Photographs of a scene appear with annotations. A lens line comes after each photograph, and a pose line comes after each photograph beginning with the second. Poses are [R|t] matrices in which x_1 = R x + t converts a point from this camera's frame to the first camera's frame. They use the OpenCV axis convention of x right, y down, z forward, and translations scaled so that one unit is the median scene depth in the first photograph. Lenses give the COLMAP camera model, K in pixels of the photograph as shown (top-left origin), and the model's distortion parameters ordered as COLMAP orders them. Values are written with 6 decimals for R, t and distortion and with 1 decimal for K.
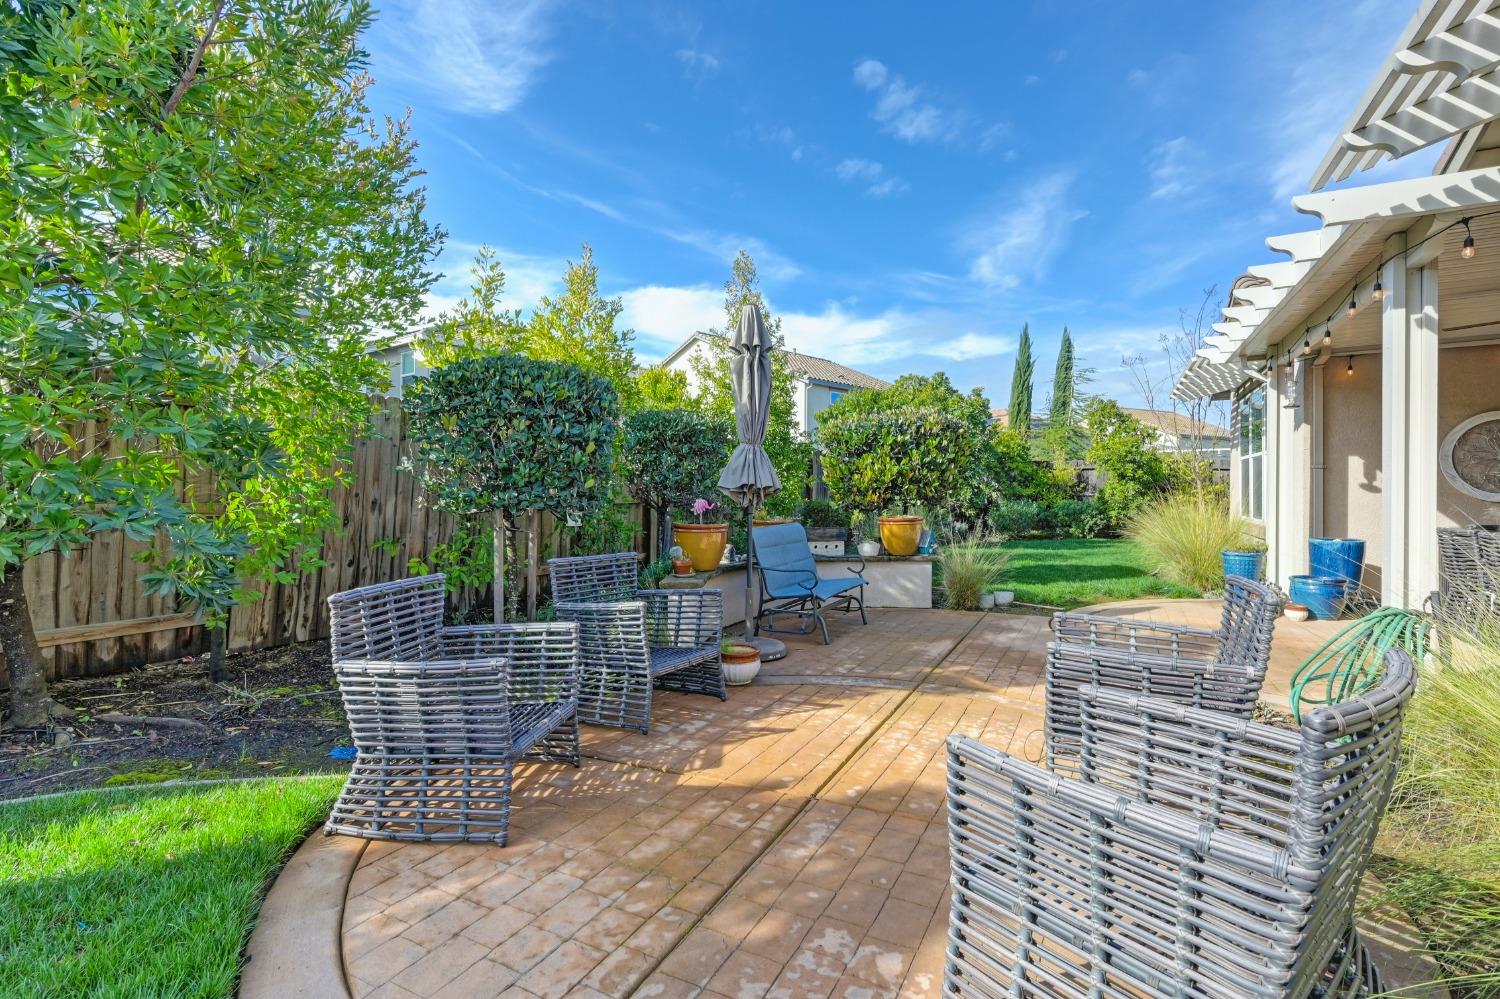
lens RADIAL K [[679.8, 0, 770.5], [0, 679.8, 492.3], [0, 0, 1]] dist [-0.005048, -0.001104]
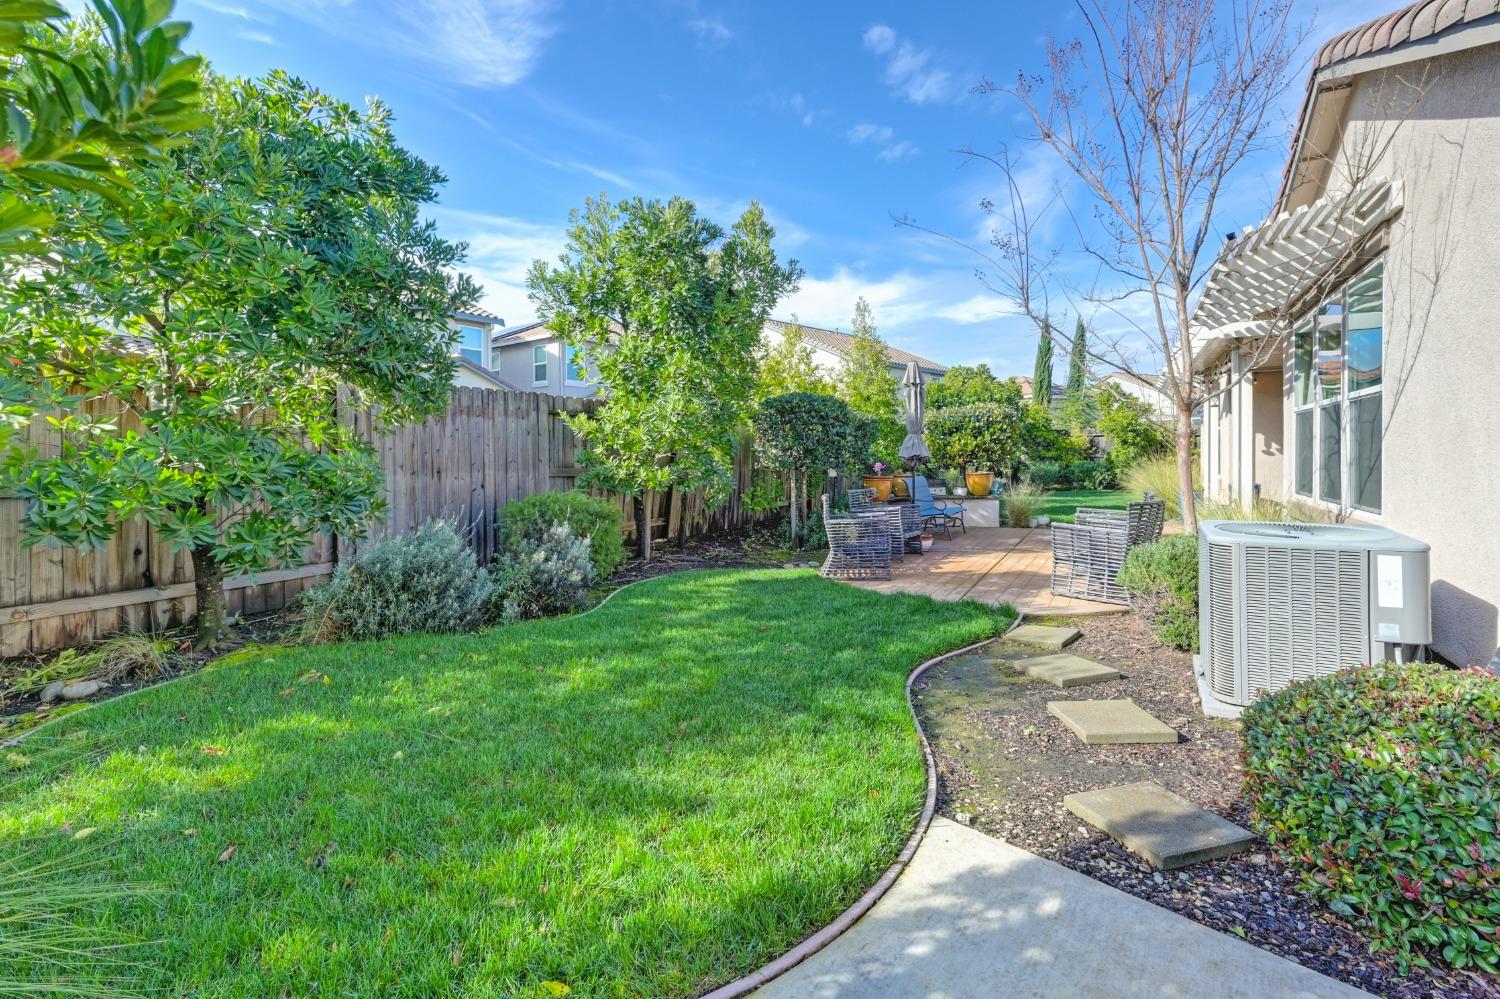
lens RADIAL K [[679.8, 0, 749.0], [0, 679.8, 462.4], [0, 0, 1]] dist [-0.005048, -0.001104]
pose [[0.998965, -0.011203, -0.044079, -0.150272], [0.011638, 0.999886, 0.009631, -0.005469], [0.043966, -0.010134, 0.998982, -0.343187]]
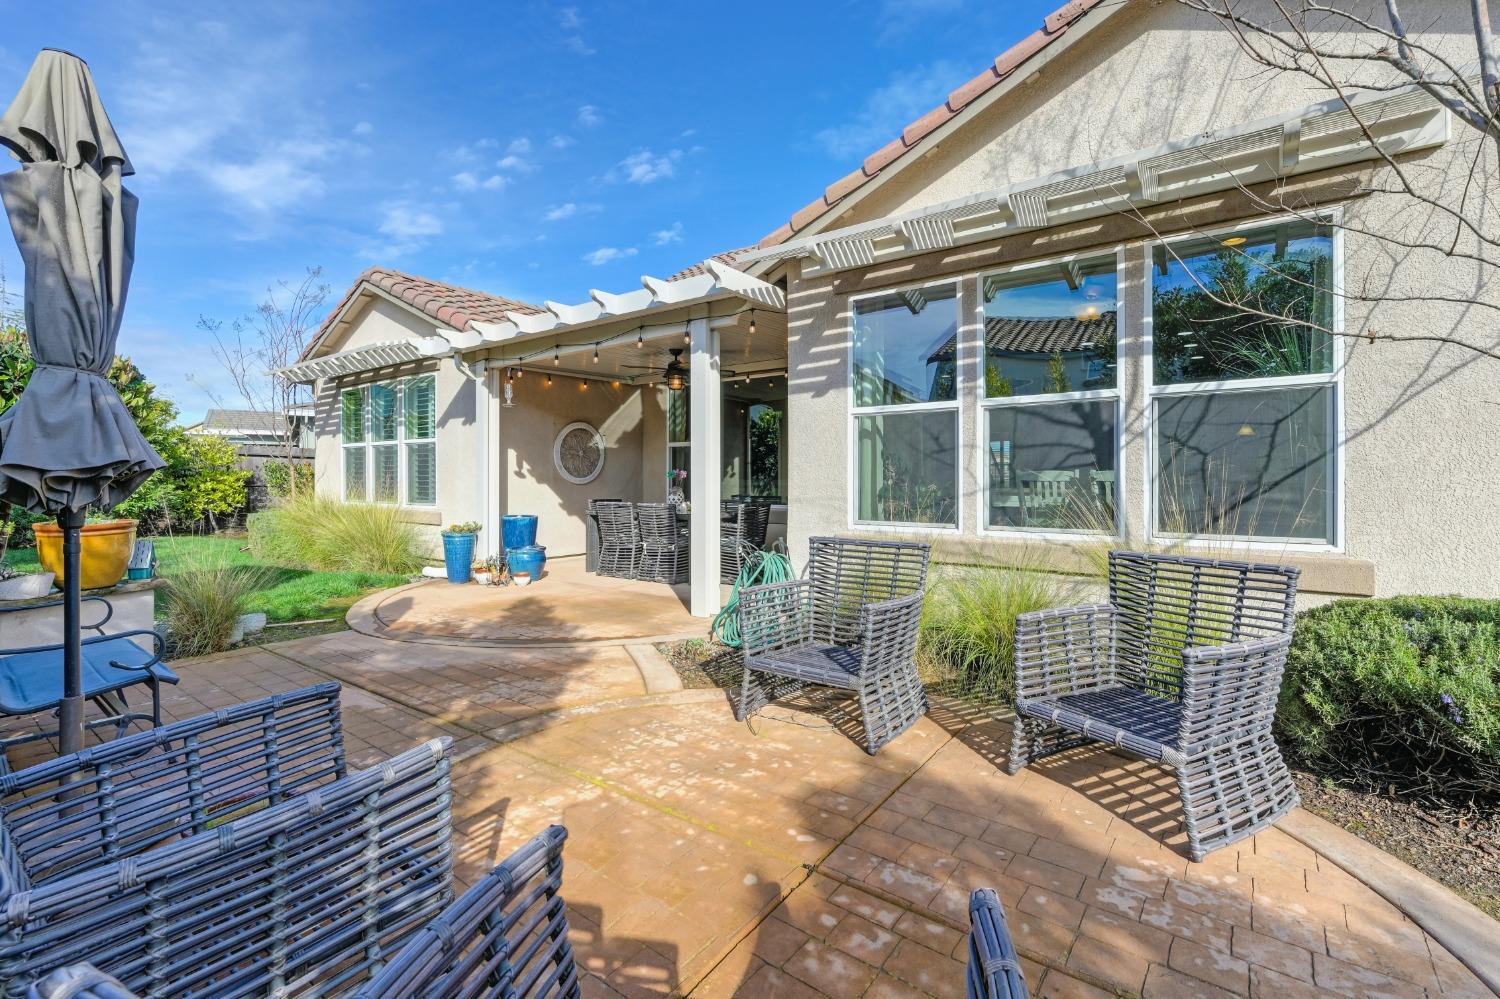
lens RADIAL K [[679.8, 0, 732.0], [0, 679.8, 467.4], [0, 0, 1]] dist [-0.005048, -0.001104]
pose [[0.184880, 0.014447, 0.982655, -0.139434], [0.002311, 0.999883, -0.015135, 0.000243], [-0.982758, 0.005069, 0.184825, 0.181443]]
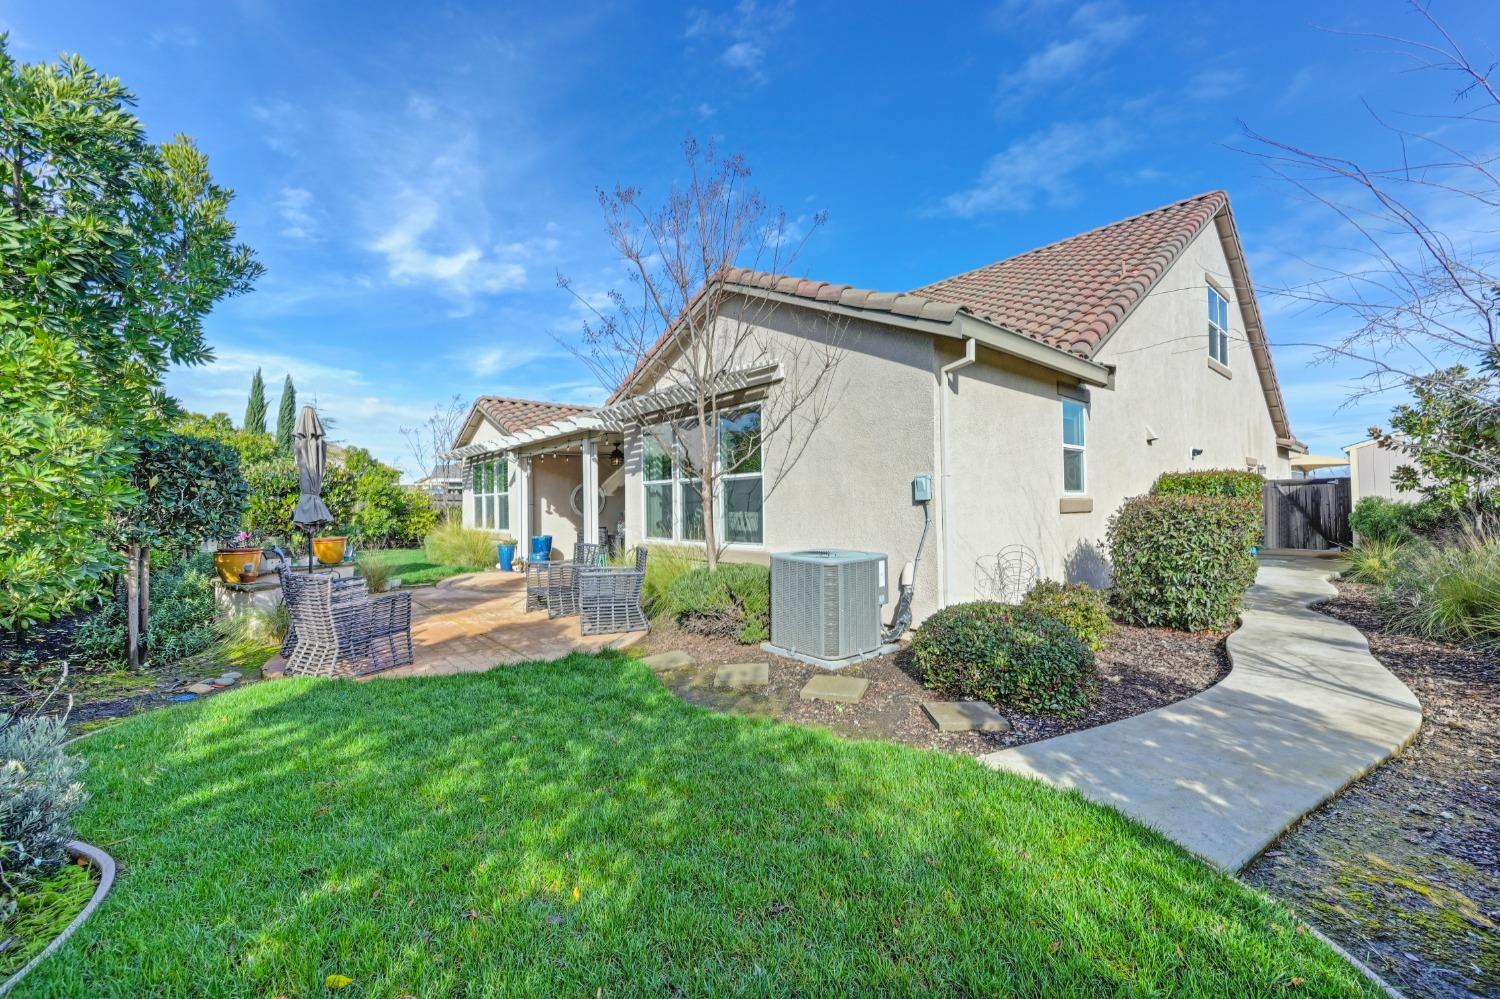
lens RADIAL K [[598.8, 0, 745.4], [0, 598.8, 492.5], [0, 0, 1]] dist [-0.001636, 0.001517]
pose [[0.384116, 0.011238, 0.923216, -0.346128], [0.020305, 0.999581, -0.020616, -0.009058], [-0.923061, 0.026665, 0.383727, -0.184146]]
